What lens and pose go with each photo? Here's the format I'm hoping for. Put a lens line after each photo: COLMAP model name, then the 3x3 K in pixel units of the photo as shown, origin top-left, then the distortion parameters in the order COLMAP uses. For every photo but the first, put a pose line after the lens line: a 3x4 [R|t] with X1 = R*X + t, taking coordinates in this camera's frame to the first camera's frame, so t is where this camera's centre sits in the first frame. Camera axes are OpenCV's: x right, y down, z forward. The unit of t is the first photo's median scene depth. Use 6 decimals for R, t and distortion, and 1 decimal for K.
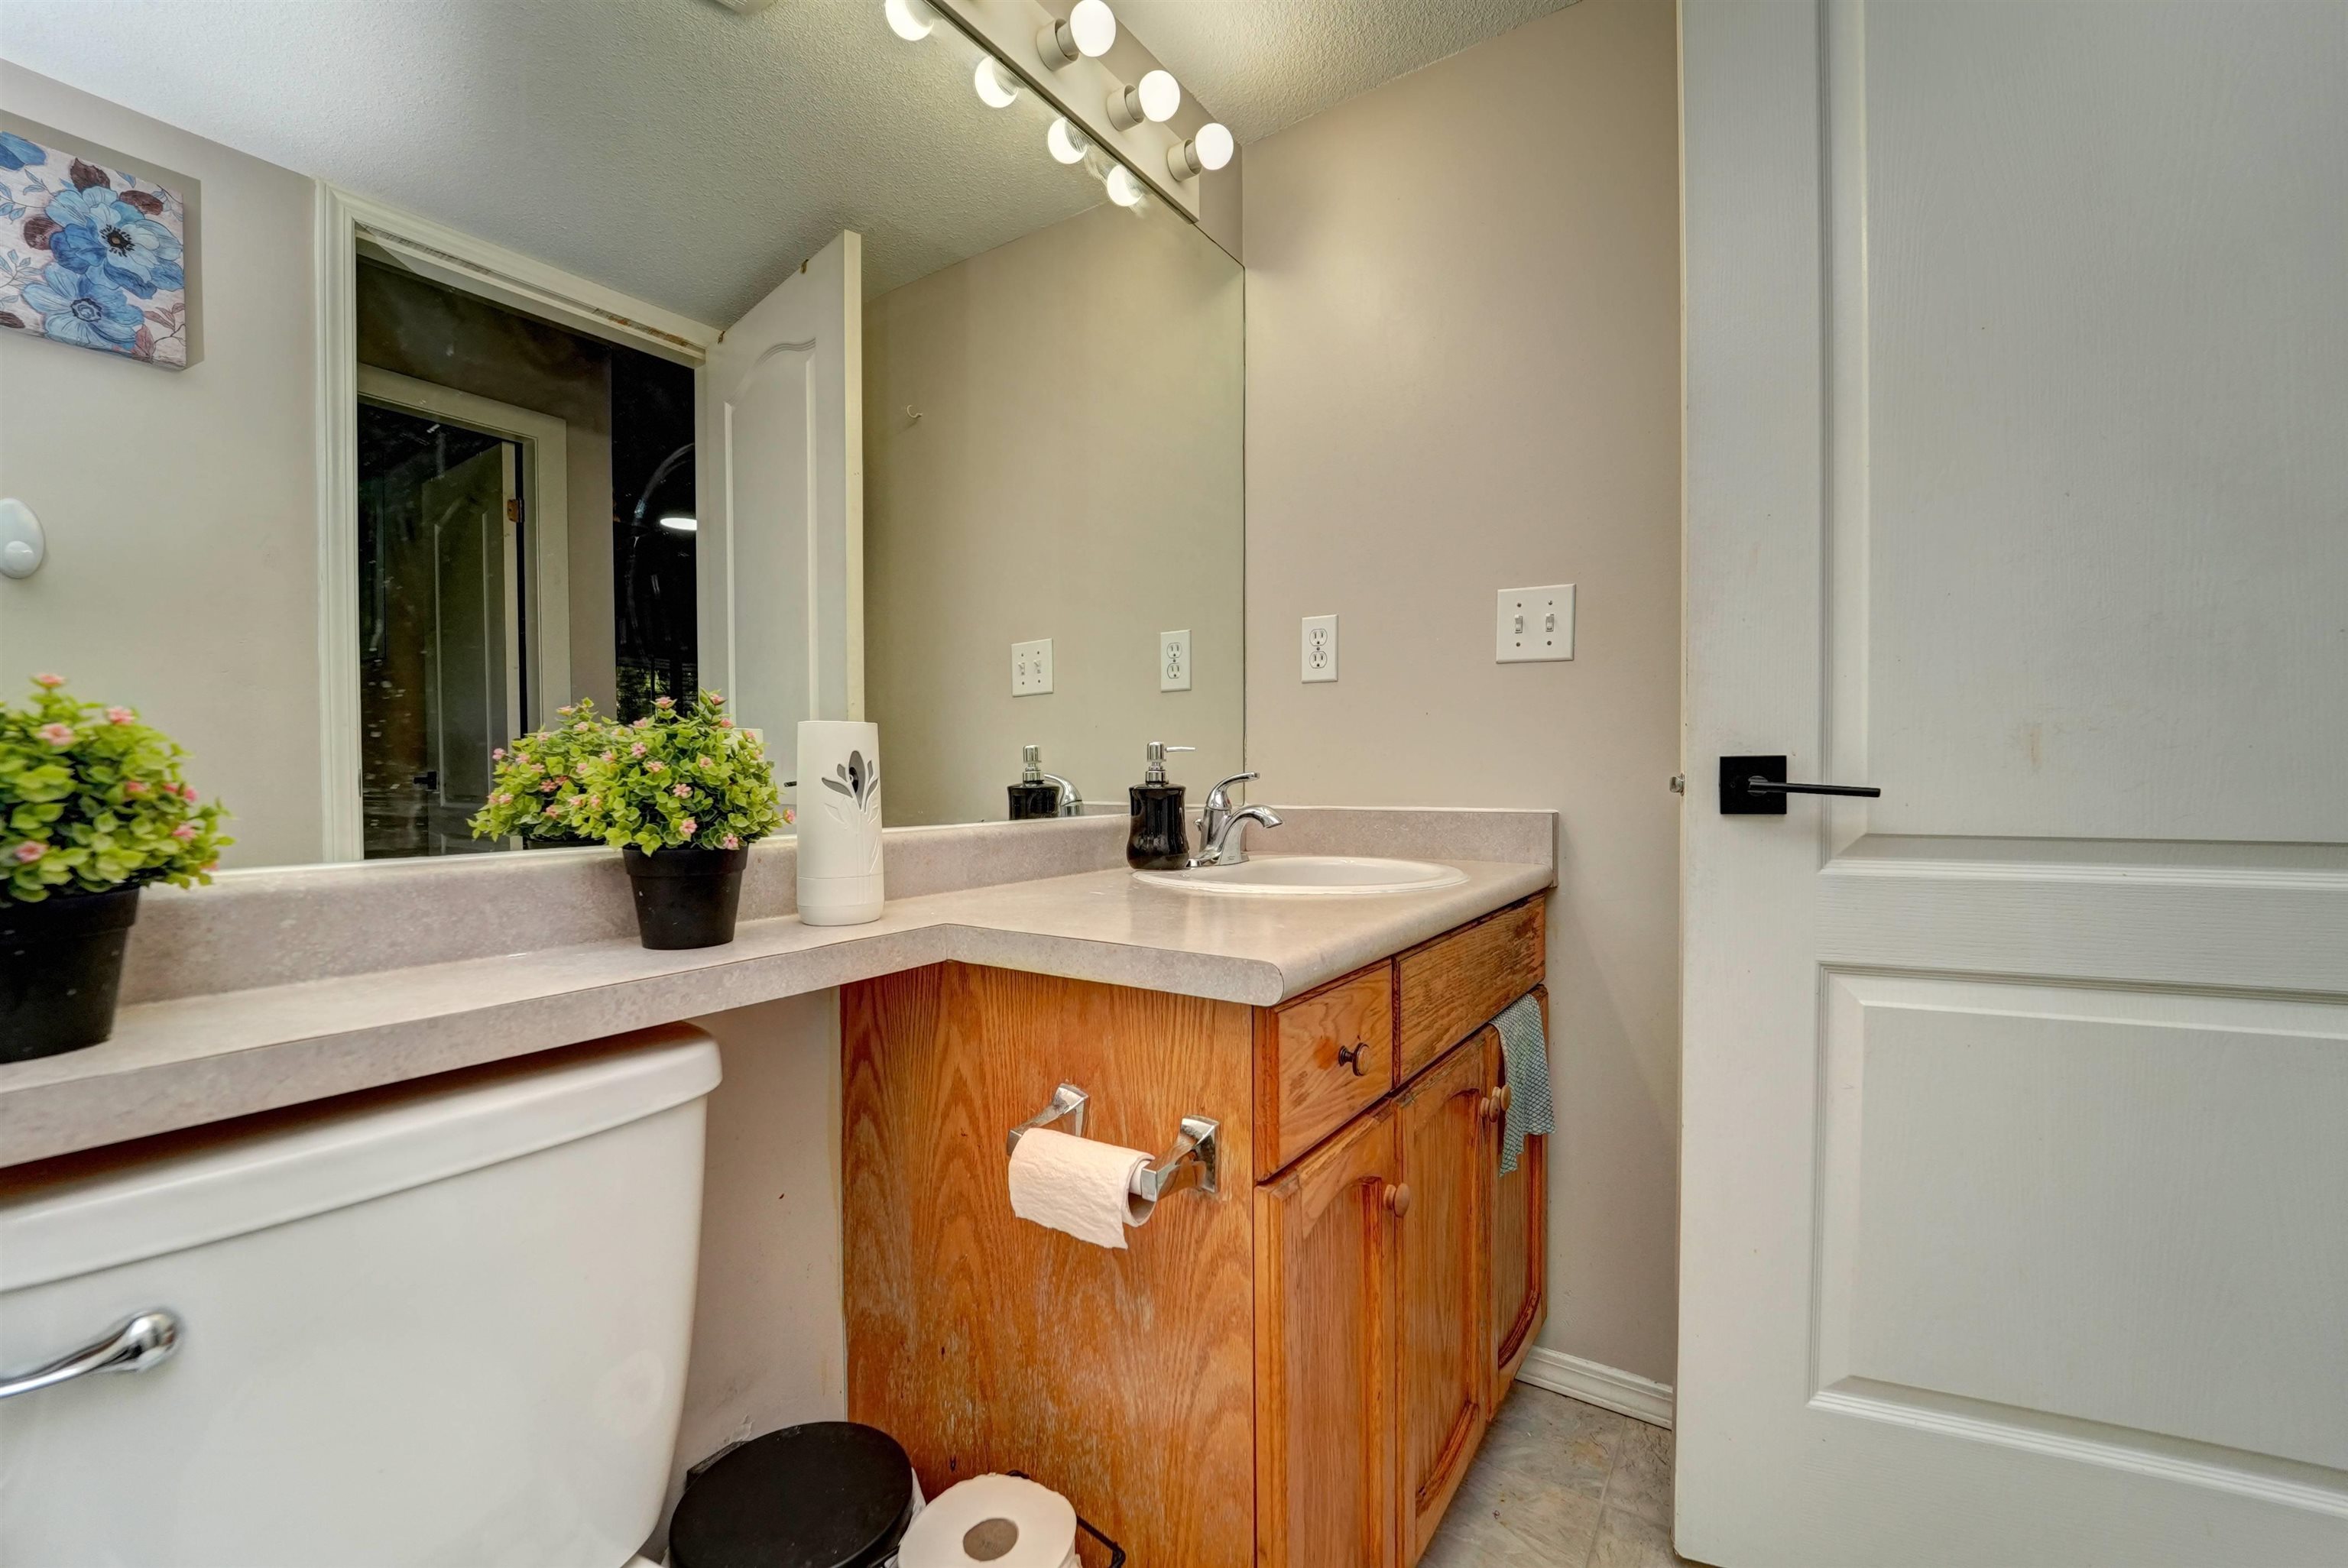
lens RADIAL K [[941.4, 0, 1174.0], [0, 941.4, 784.0], [0, 0, 1]] dist [-0.030361, 0.006429]
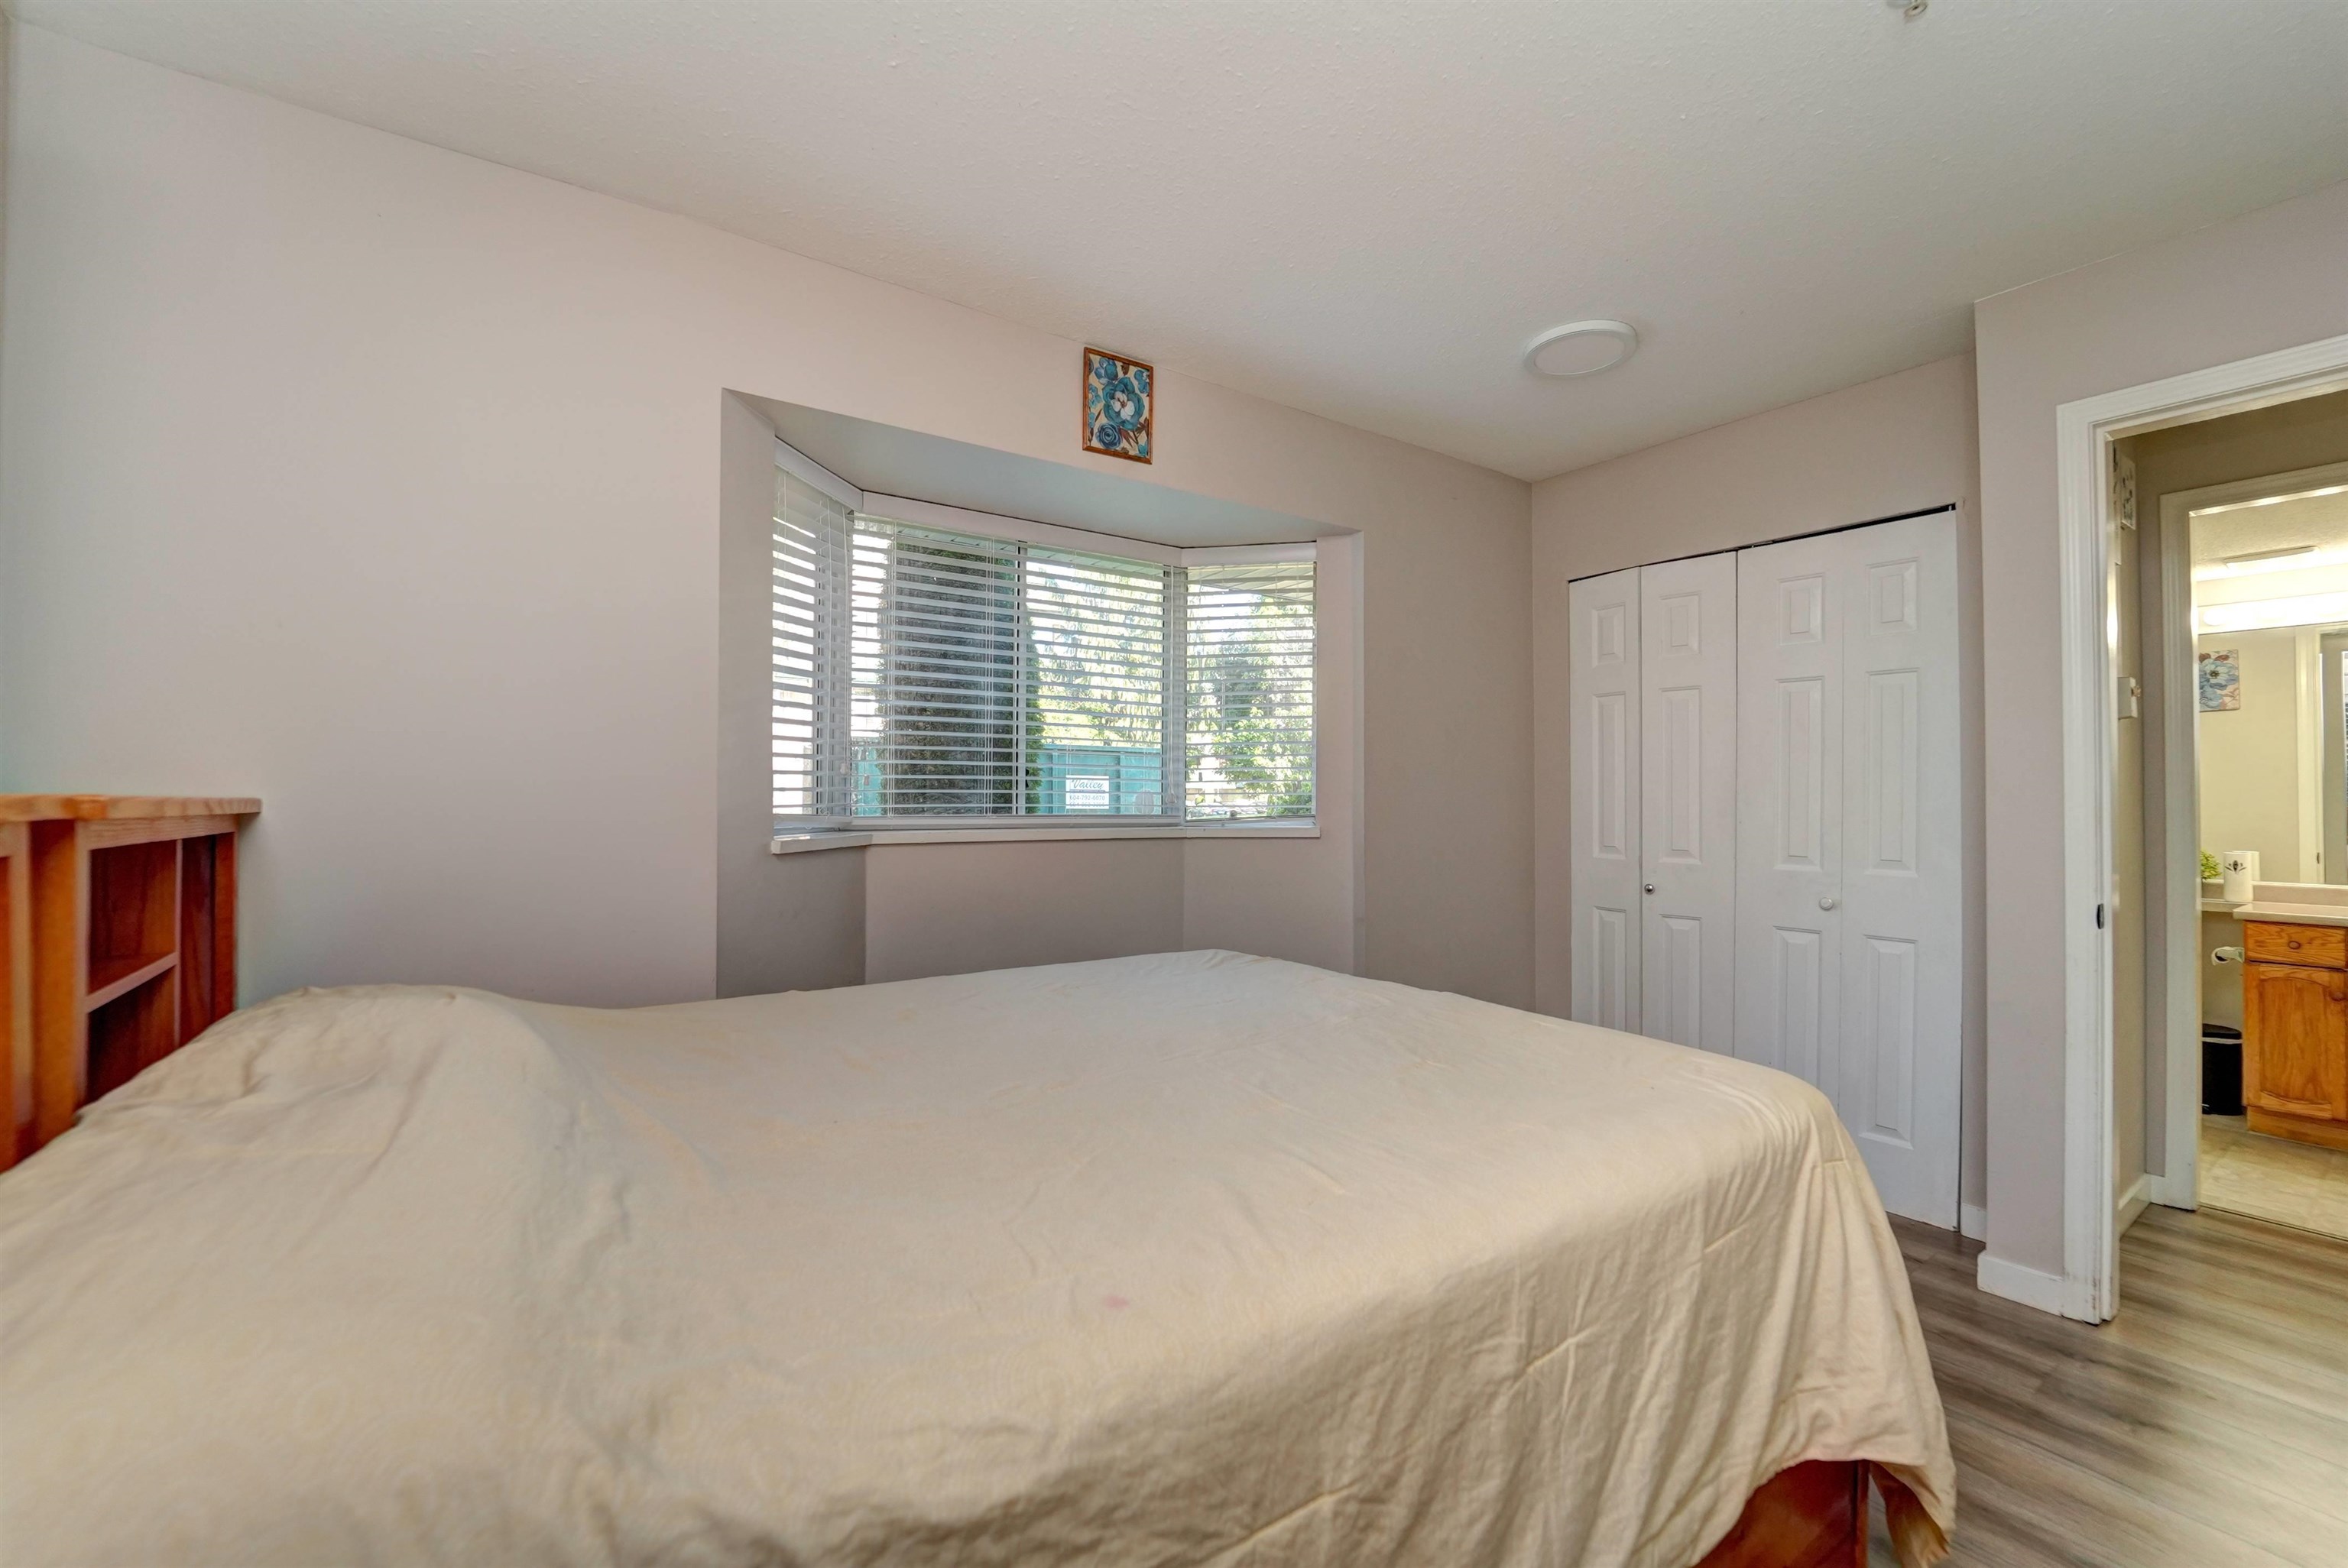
lens RADIAL K [[941.4, 0, 1174.0], [0, 941.4, 784.0], [0, 0, 1]] dist [-0.030361, 0.006429]
pose [[-0.366784, -0.017019, -0.930151, 2.989499], [-0.021060, 0.999728, -0.009988, -0.138020], [0.930068, 0.015926, -0.367042, -1.111002]]
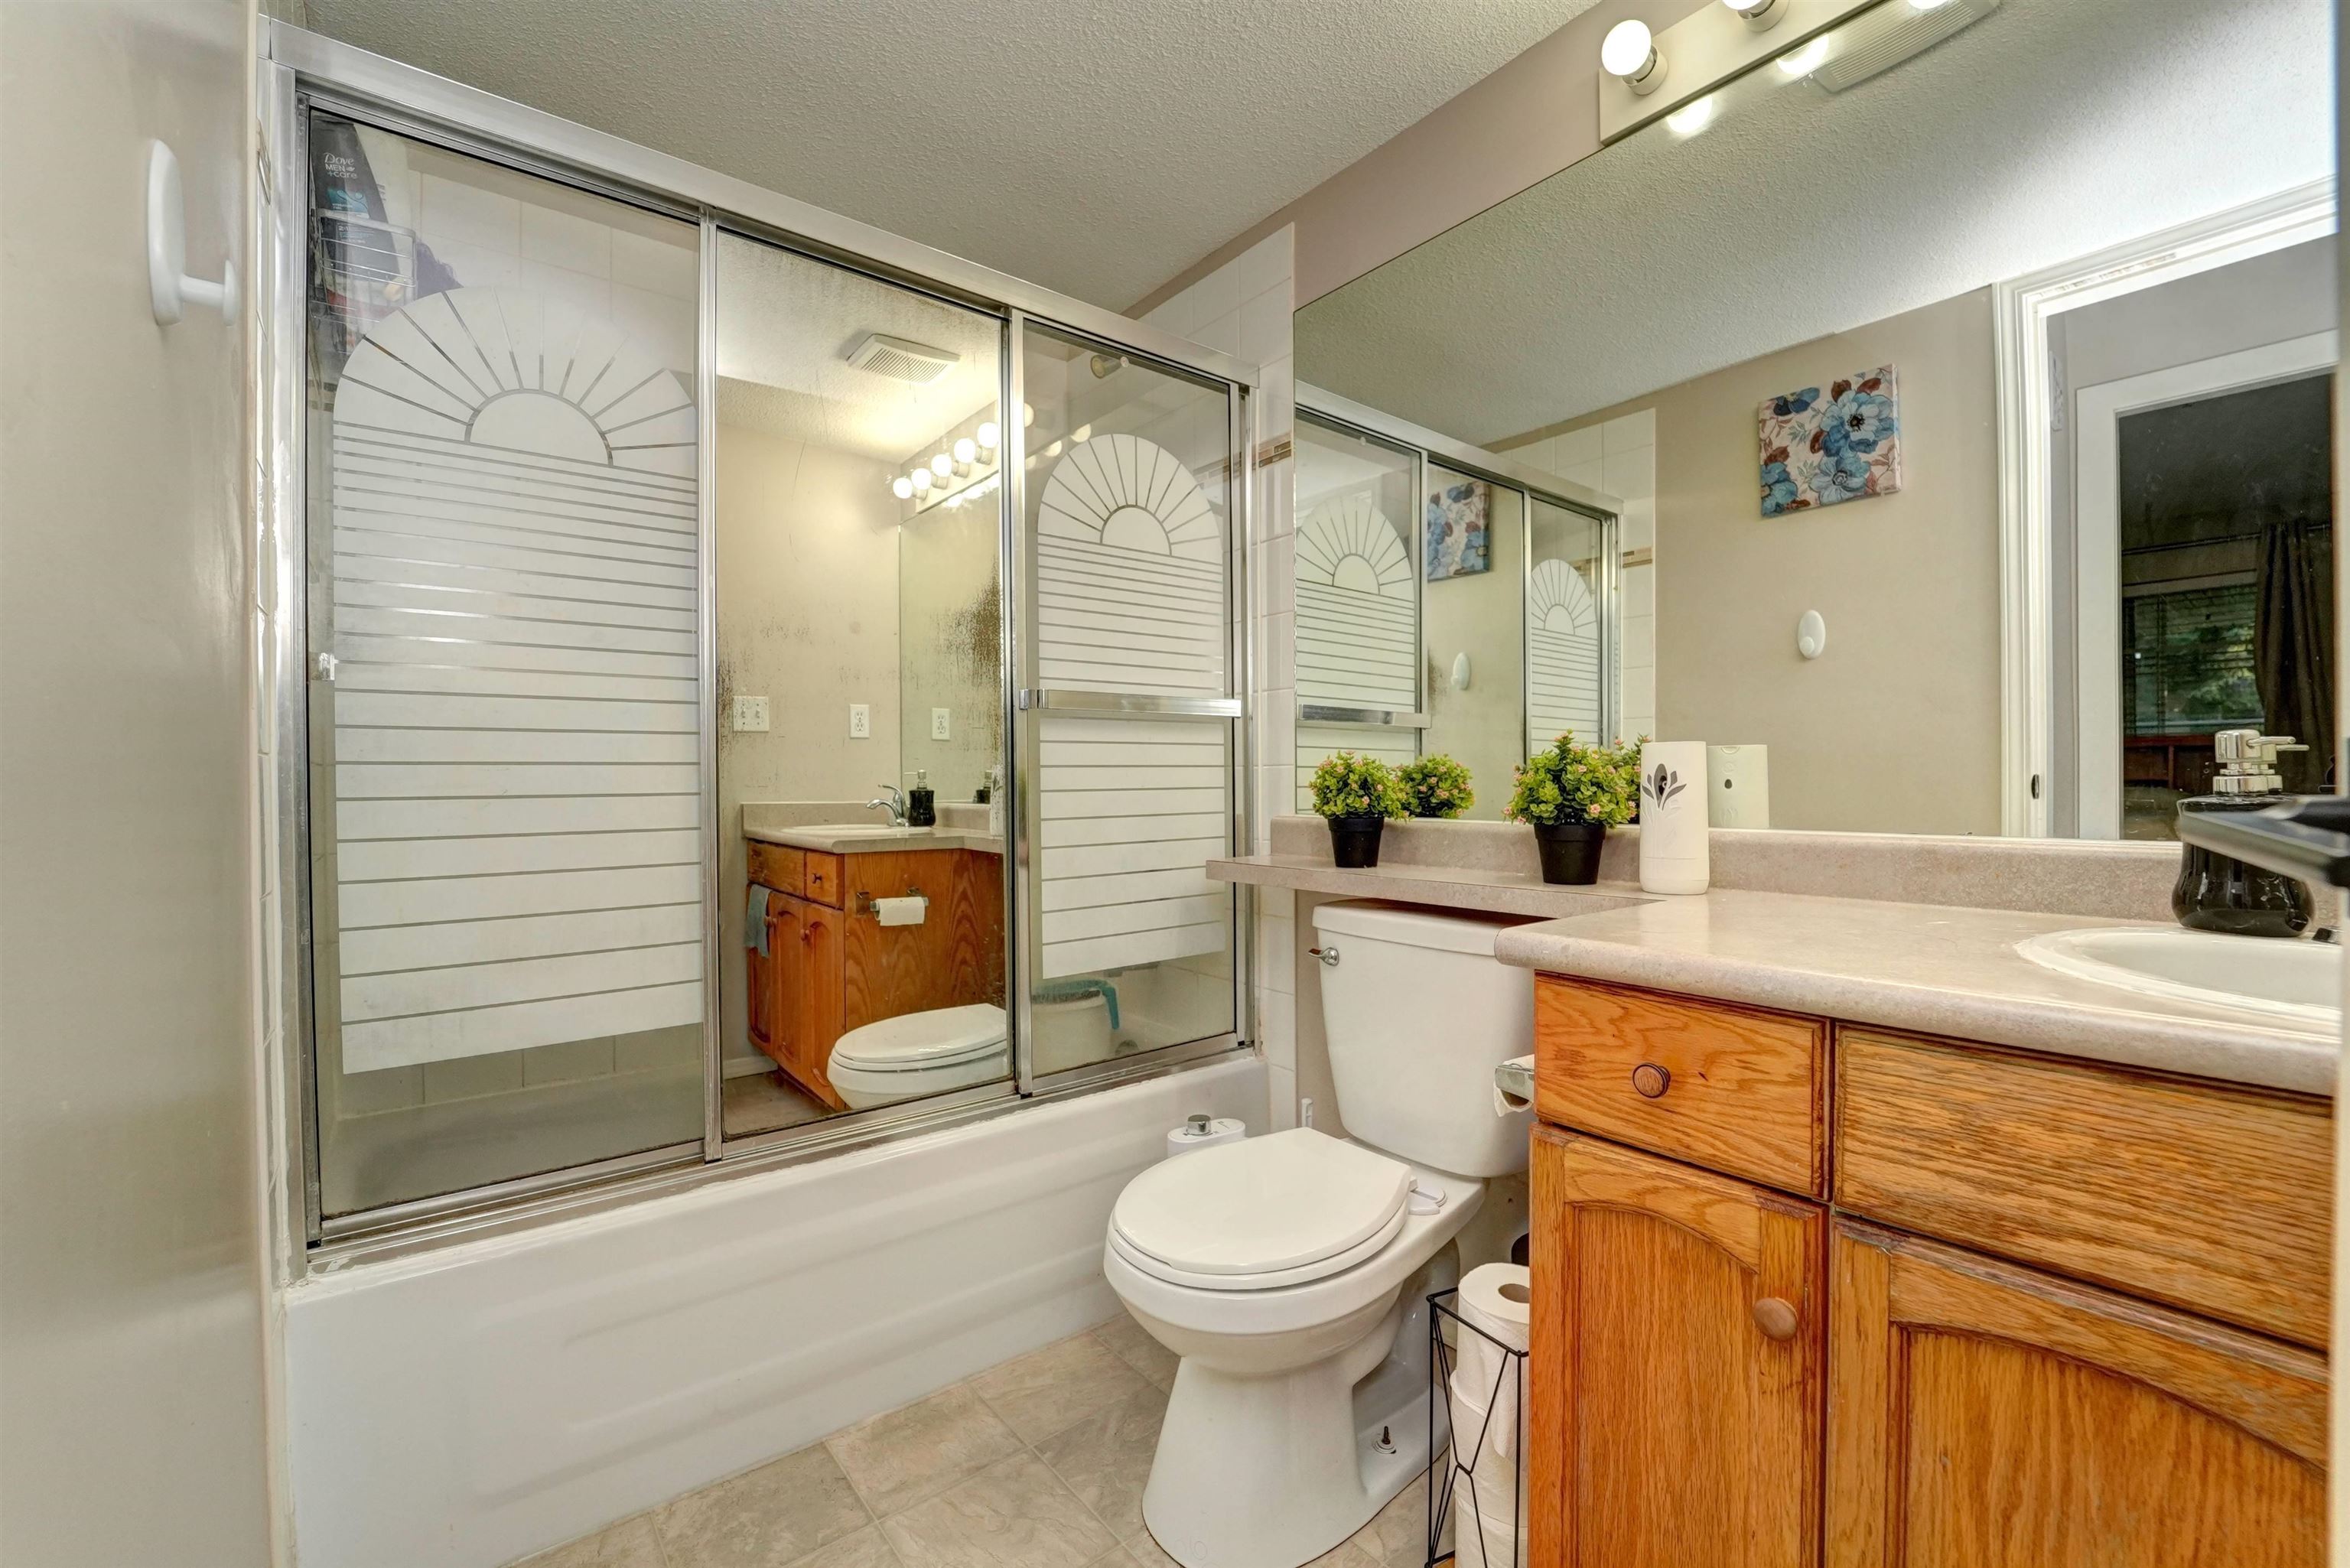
lens RADIAL K [[958.8, 0, 1178.1], [0, 958.8, 790.8], [0, 0, 1]] dist [-0.023460, 0.001558]
pose [[-0.295241, 0.009150, -0.955379, 0.657761], [-0.013634, 0.999812, 0.013789, -0.004399], [0.955326, 0.017096, -0.295061, 0.424852]]
